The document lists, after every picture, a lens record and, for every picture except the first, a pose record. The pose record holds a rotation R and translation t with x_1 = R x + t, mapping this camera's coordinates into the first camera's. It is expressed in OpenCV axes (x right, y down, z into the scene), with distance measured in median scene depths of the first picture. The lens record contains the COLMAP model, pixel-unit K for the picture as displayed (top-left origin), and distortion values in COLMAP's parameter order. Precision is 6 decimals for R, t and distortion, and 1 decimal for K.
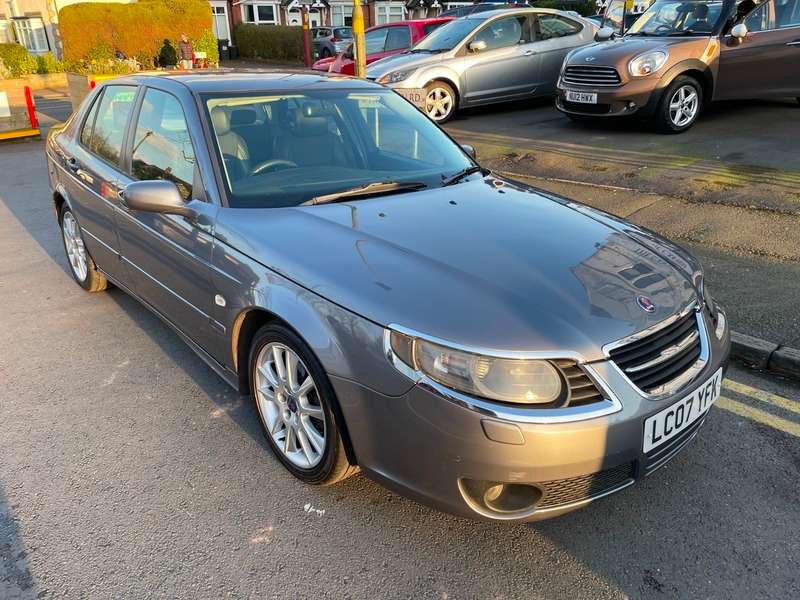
lens RADIAL K [[600.3, 0, 396.9], [0, 600.3, 298.3], [0, 0, 1]] dist [0.081888, -0.109857]
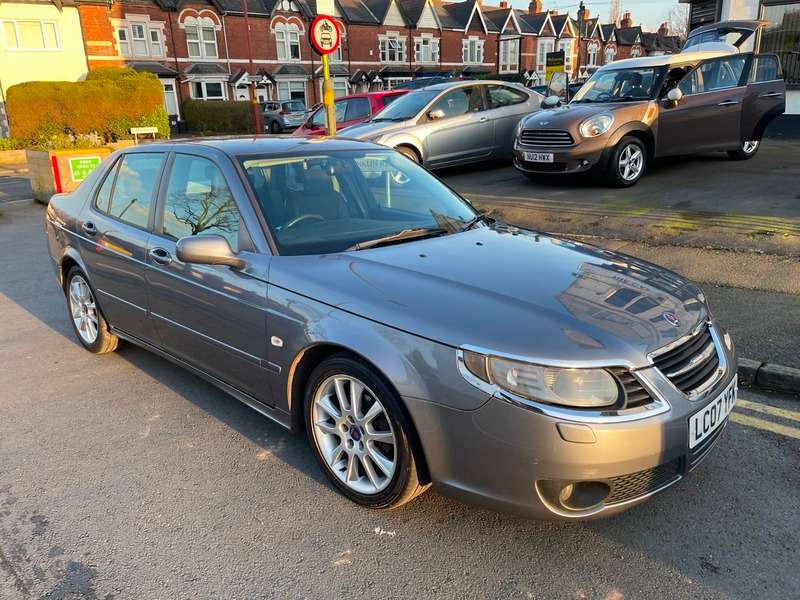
lens RADIAL K [[600.3, 0, 397.8], [0, 600.3, 296.9], [0, 0, 1]] dist [0.081888, -0.109857]
pose [[0.995075, -0.046609, 0.087486, -0.095624], [0.055612, 0.993076, -0.103473, 0.027228], [-0.082058, 0.107829, 0.990777, -0.045695]]
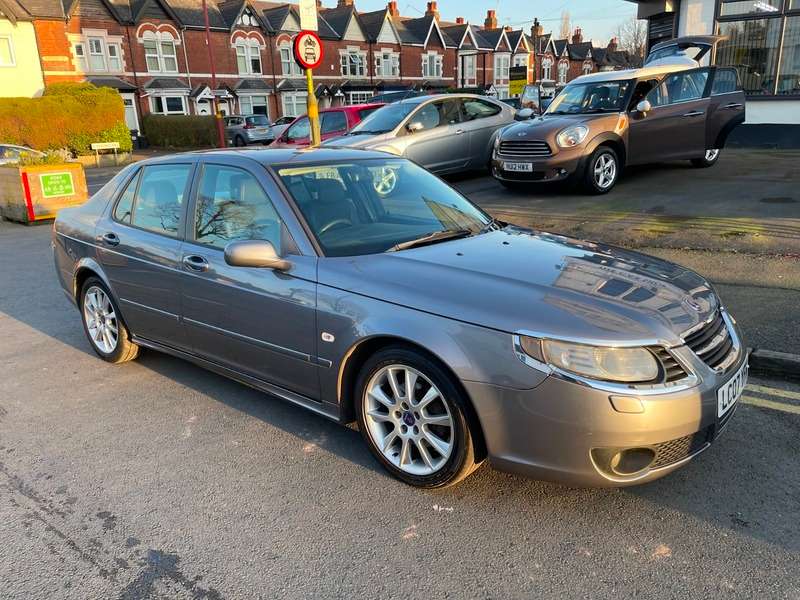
lens RADIAL K [[600.3, 0, 399.5], [0, 600.3, 301.0], [0, 0, 1]] dist [0.081888, -0.109857]
pose [[0.985677, -0.071356, 0.152805, -0.185165], [0.089201, 0.989548, -0.113303, 0.043508], [-0.143123, 0.125311, 0.981740, -0.078034]]
